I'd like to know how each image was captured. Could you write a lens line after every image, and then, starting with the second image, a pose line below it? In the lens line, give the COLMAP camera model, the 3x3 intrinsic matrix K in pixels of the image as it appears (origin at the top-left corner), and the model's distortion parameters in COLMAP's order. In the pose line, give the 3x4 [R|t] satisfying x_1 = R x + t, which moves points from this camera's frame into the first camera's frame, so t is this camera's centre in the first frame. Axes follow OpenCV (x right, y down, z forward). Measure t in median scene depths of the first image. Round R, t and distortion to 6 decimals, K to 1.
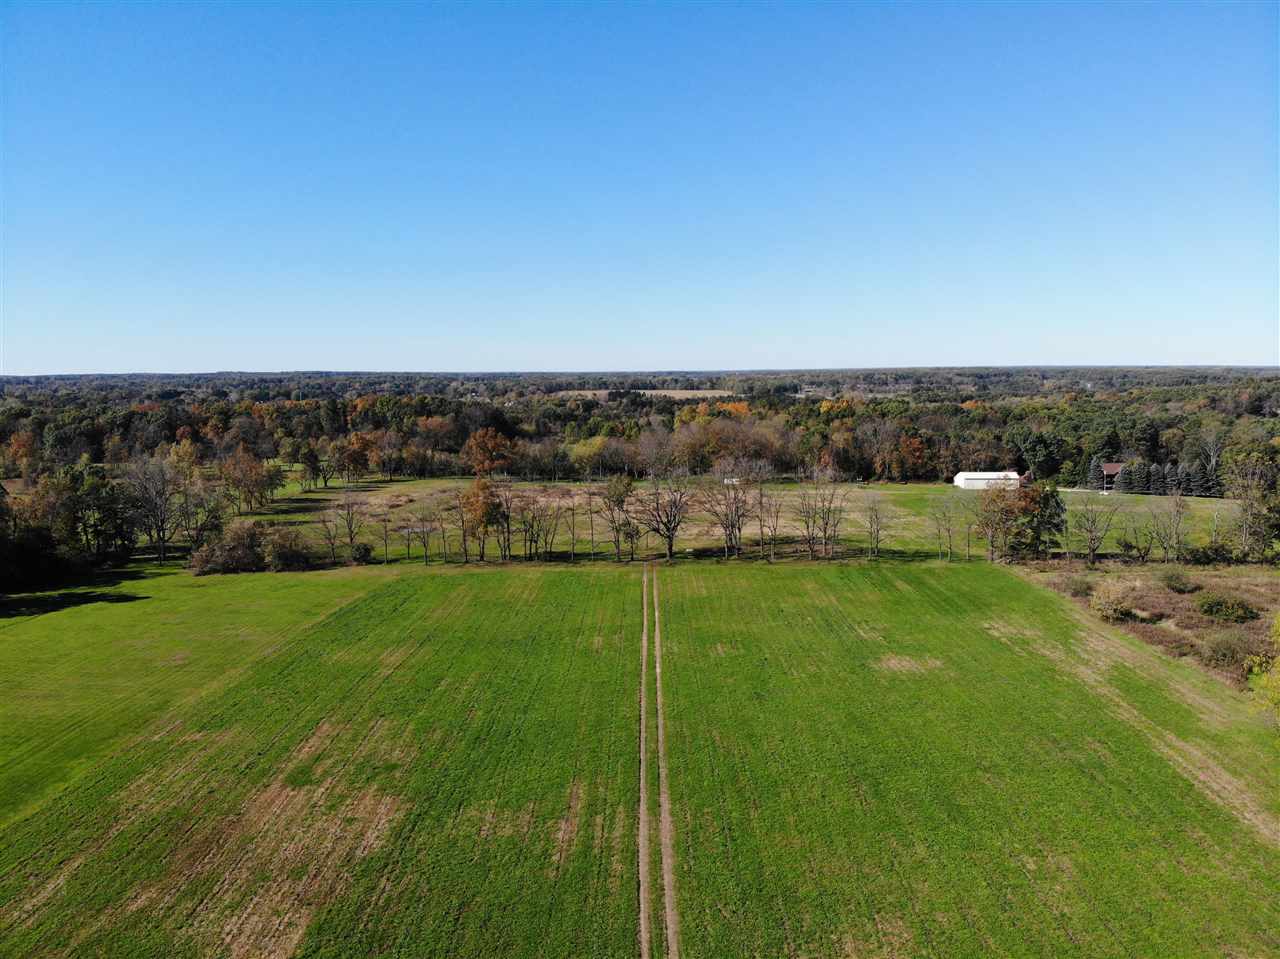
lens RADIAL K [[926.5, 0, 640.0], [0, 926.5, 479.5], [0, 0, 1]] dist [0.182001, -0.421712]
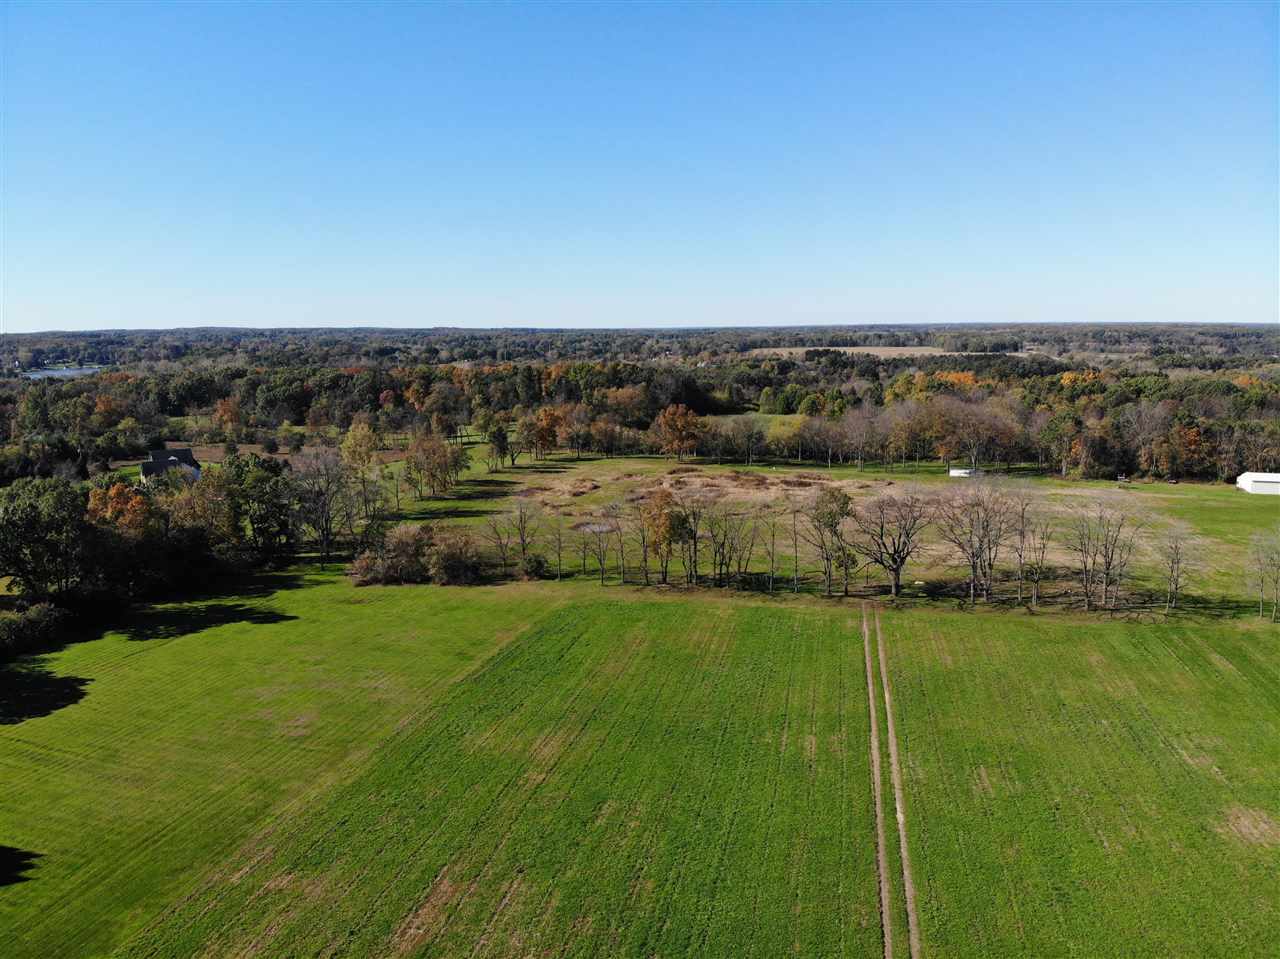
lens RADIAL K [[926.5, 0, 640.0], [0, 926.5, 479.5], [0, 0, 1]] dist [0.182001, -0.421712]
pose [[0.978921, 0.034124, -0.201369, -0.012112], [-0.024467, 0.998437, 0.050250, -0.025942], [0.202769, -0.044264, 0.978226, 0.086378]]
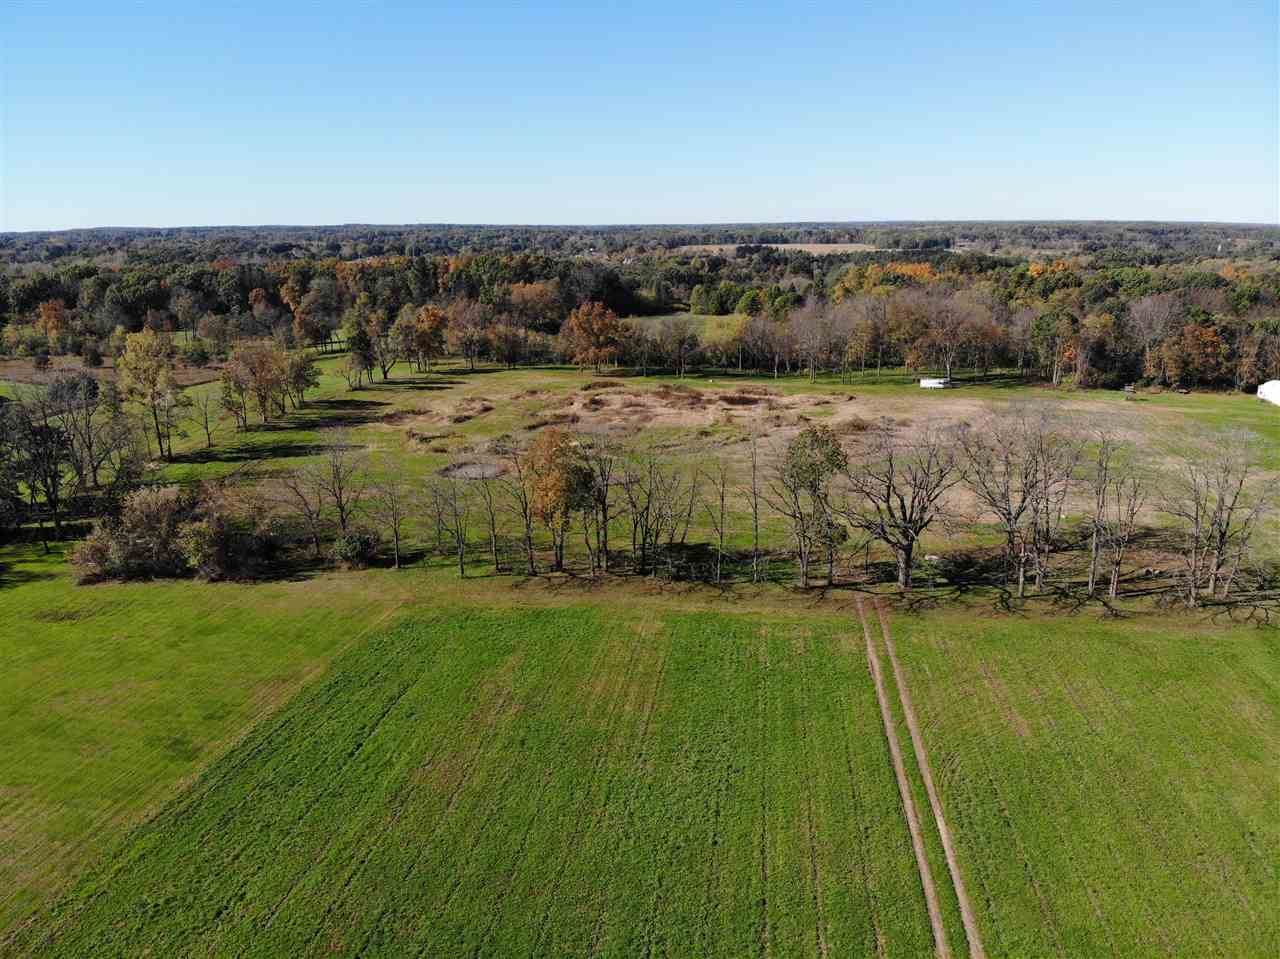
lens RADIAL K [[926.5, 0, 640.0], [0, 926.5, 479.5], [0, 0, 1]] dist [0.182001, -0.421712]
pose [[0.991725, 0.034655, -0.123618, -0.027302], [-0.015727, 0.988420, 0.150929, -0.027591], [0.127417, -0.147736, 0.980785, 0.237340]]
